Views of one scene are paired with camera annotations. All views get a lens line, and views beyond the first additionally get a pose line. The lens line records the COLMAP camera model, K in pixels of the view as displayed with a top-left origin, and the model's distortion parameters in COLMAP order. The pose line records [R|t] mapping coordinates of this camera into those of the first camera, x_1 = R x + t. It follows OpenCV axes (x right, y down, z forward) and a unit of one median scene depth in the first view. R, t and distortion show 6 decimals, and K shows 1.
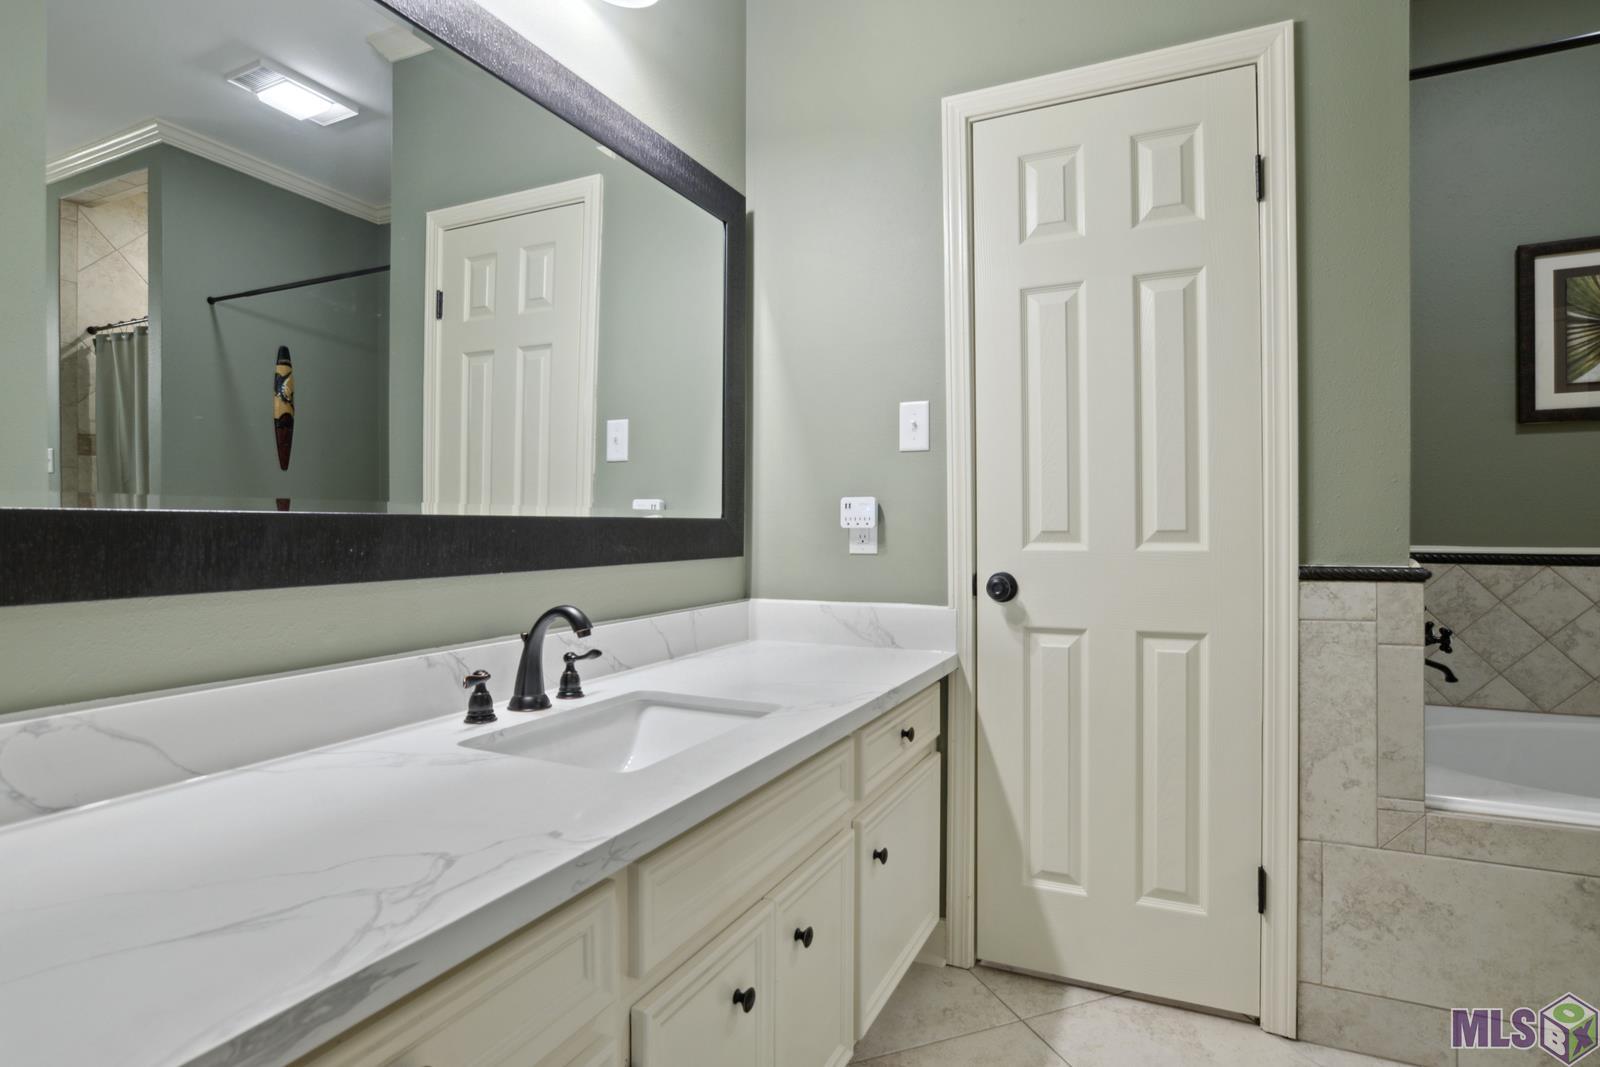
lens RADIAL K [[815.9, 0, 811.9], [0, 815.9, 527.3], [0, 0, 1]] dist [-0.007339, 0.002456]
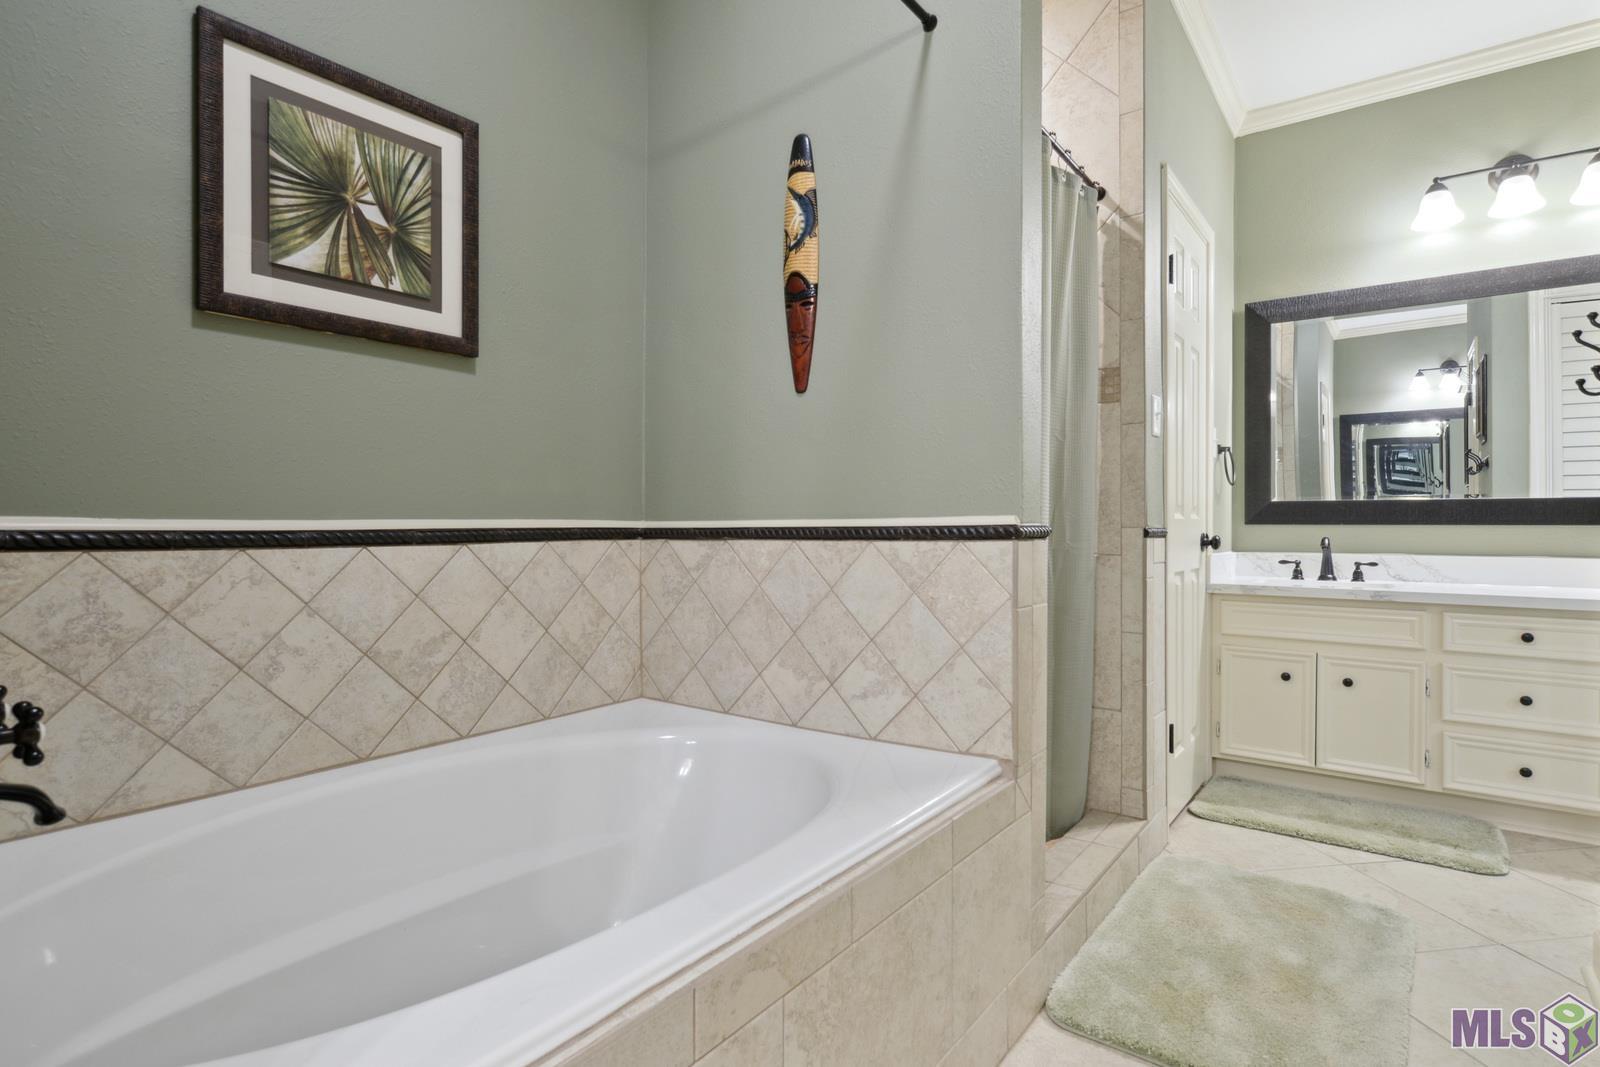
lens RADIAL K [[815.9, 0, 812.9], [0, 815.9, 531.7], [0, 0, 1]] dist [-0.007339, 0.002456]
pose [[0.206282, -0.006468, 0.978471, 0.389190], [-0.005742, 0.999953, 0.007821, 0.026527], [-0.978476, -0.007232, 0.206235, 0.445555]]
